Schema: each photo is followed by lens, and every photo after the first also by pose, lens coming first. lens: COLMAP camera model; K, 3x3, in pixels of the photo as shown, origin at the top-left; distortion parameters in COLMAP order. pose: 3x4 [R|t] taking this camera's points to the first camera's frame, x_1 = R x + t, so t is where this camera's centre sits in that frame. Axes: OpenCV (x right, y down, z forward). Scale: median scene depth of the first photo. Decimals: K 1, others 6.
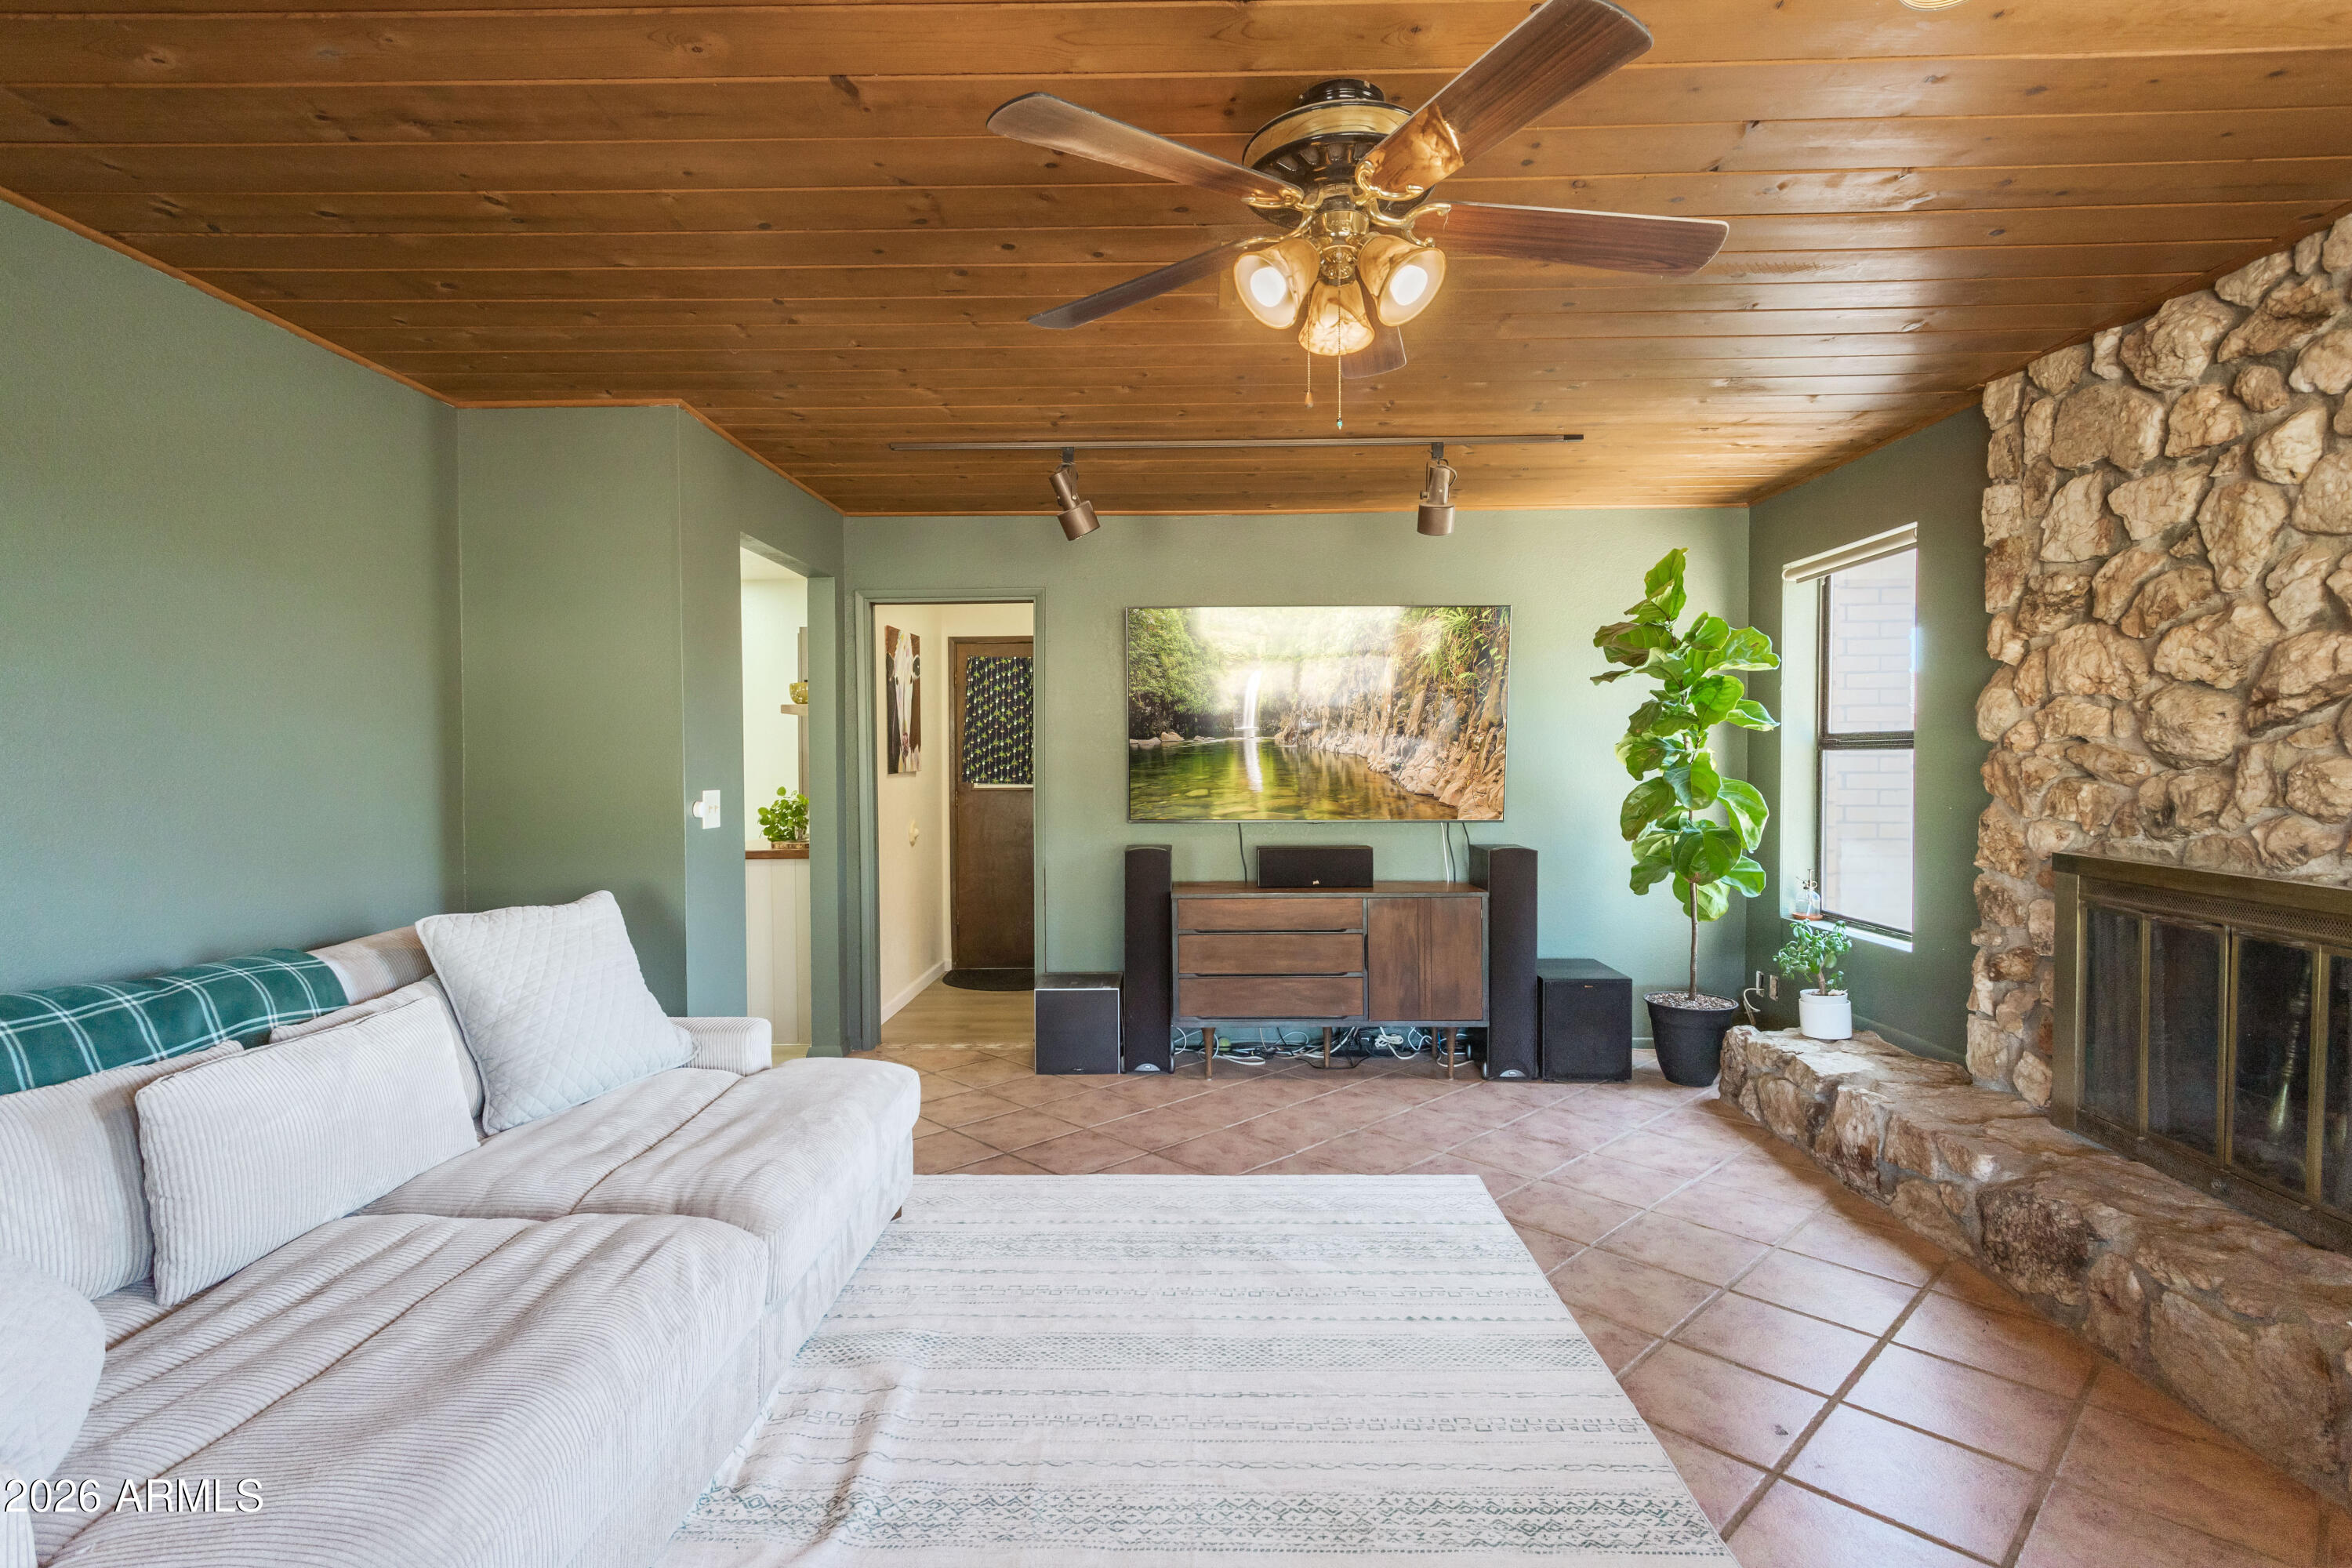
lens RADIAL K [[1140.0, 0, 1176.0], [0, 1140.0, 784.0], [0, 0, 1]] dist [0.005808, 0.001669]
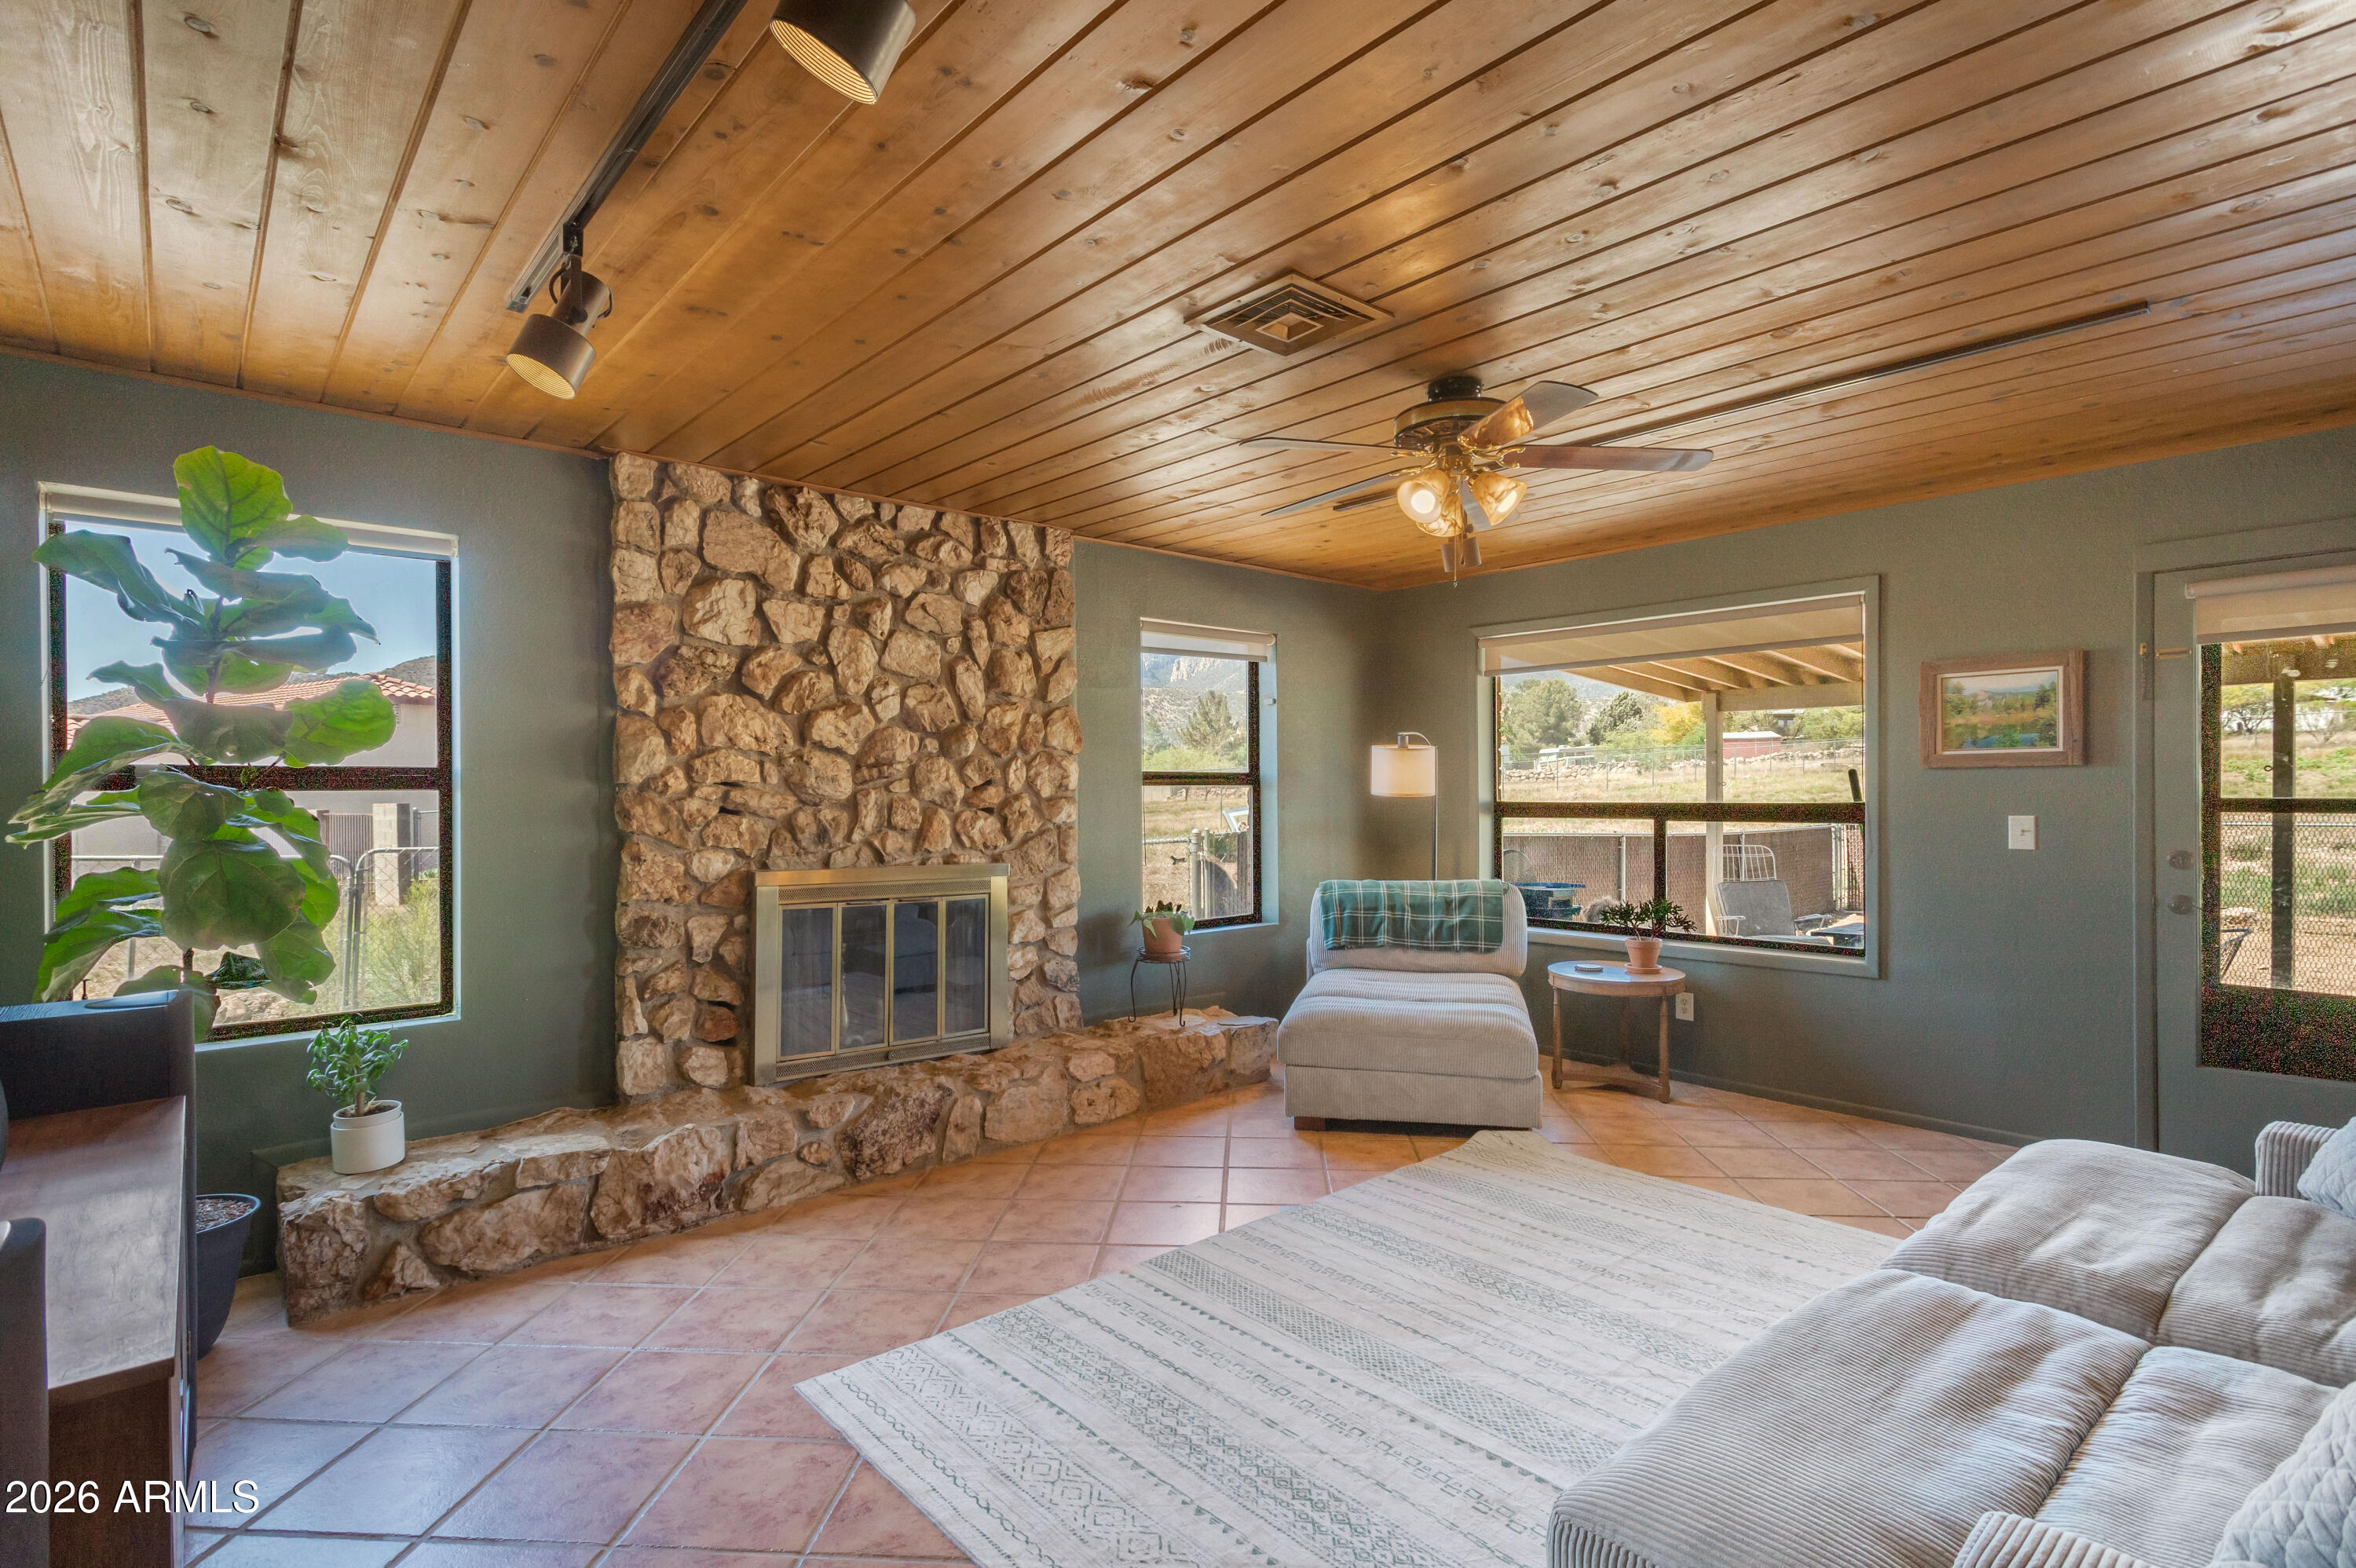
lens RADIAL K [[1140.5, 0, 1174.7], [0, 1140.5, 797.2], [0, 0, 1]] dist [0.000577, 0.005949]
pose [[-0.668732, 0.003271, 0.743496, -0.463116], [0.023924, 0.999567, 0.017121, -0.032740], [-0.743119, 0.029237, -0.668521, 1.408954]]
